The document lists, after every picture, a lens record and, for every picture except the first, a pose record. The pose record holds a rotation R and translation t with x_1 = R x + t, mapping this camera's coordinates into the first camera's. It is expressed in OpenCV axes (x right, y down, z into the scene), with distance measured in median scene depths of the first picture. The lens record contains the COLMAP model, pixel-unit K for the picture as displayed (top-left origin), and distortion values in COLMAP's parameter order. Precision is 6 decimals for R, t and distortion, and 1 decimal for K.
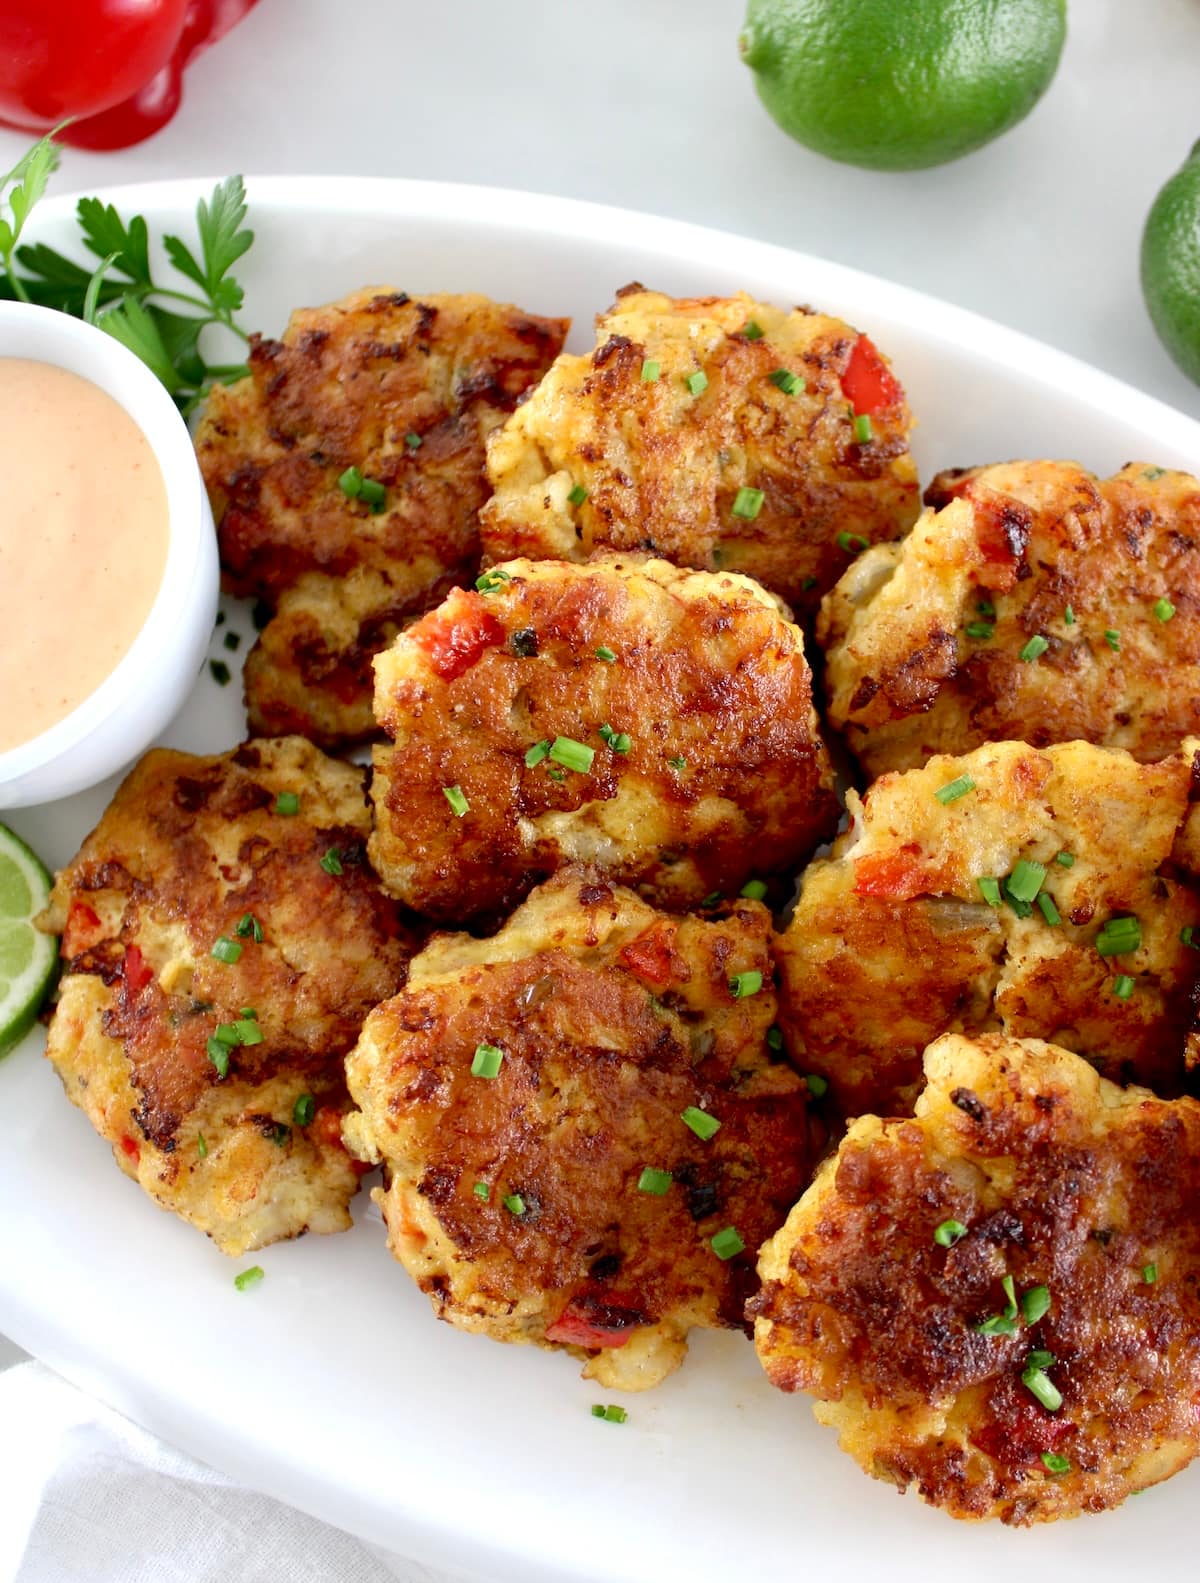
lens RADIAL K [[1682.6, 0, 591.0], [0, 1682.6, 730.8], [0, 0, 1]] dist [-0.086646, 0.000000]
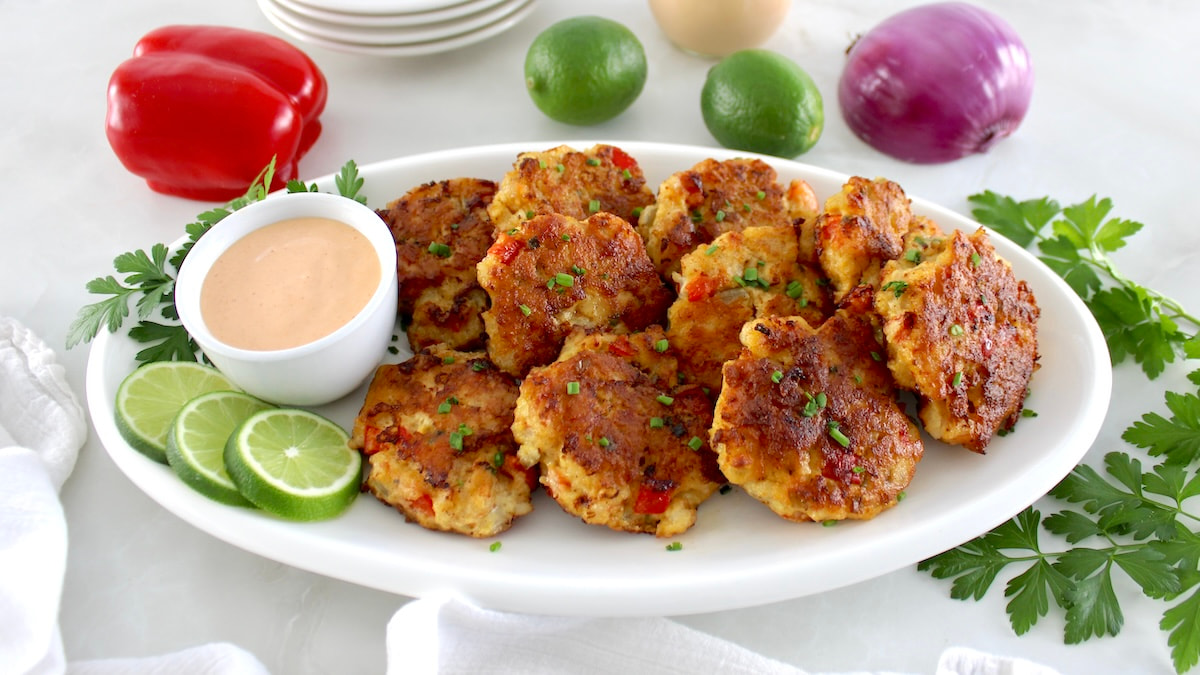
lens RADIAL K [[1063.5, 0, 591.3], [0, 1063.5, 335.2], [0, 0, 1]] dist [-0.070160, -0.001652]
pose [[0.939600, -0.254207, 0.229193, -0.339435], [0.326223, 0.867768, -0.374909, 0.656615], [-0.103582, 0.427033, 0.898284, -0.360688]]
